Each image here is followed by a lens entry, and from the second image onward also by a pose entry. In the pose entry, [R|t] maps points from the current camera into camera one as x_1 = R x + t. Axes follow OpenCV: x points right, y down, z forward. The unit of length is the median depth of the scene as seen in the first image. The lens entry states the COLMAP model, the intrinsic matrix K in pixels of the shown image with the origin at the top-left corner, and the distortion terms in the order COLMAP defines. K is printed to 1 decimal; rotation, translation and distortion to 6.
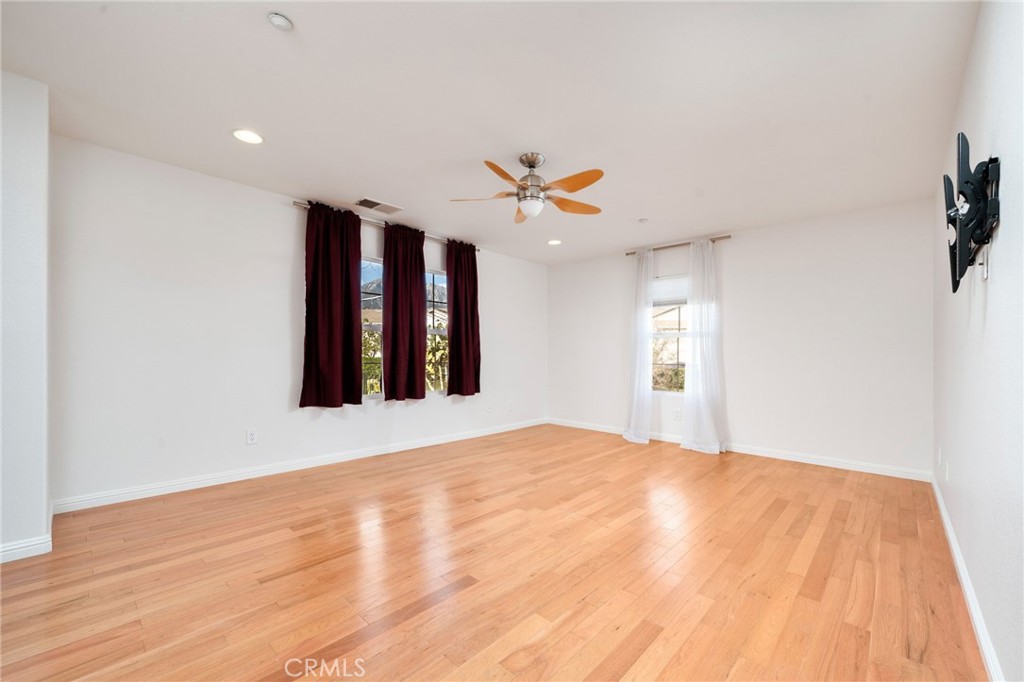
lens RADIAL K [[414.6, 0, 515.8], [0, 414.6, 351.4], [0, 0, 1]] dist [-0.010135, -0.000161]
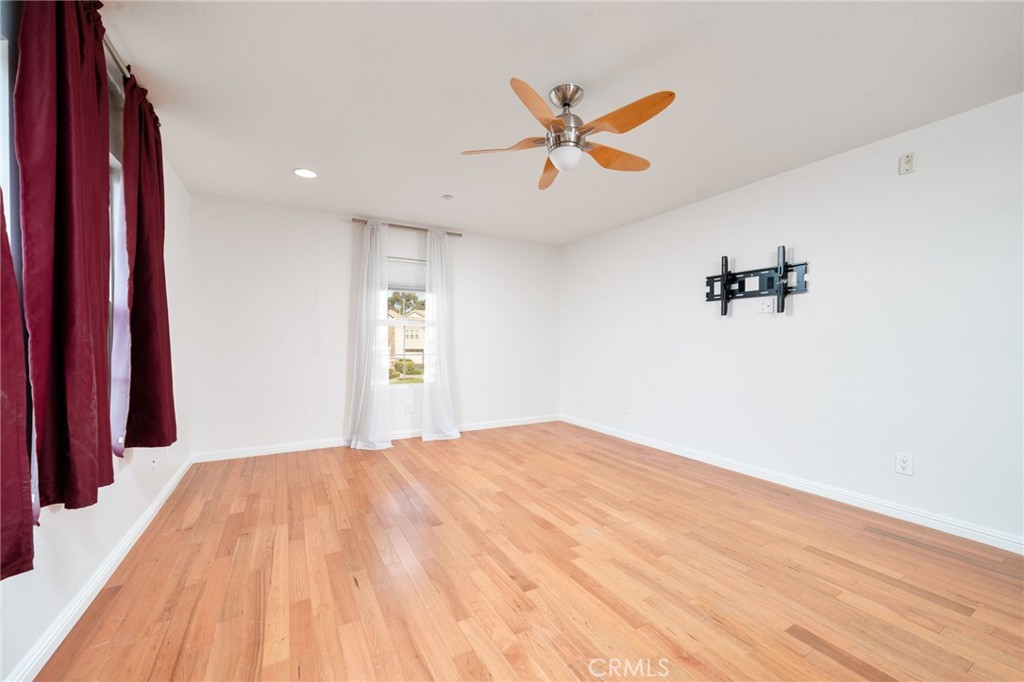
lens RADIAL K [[398.2, 0, 512.4], [0, 398.2, 337.3], [0, 0, 1]] dist [-0.006166, -0.000574]
pose [[0.312233, -0.001271, 0.950005, -0.570552], [-0.002329, 0.999995, 0.002103, -0.015102], [-0.950003, -0.002869, 0.312228, 0.718938]]
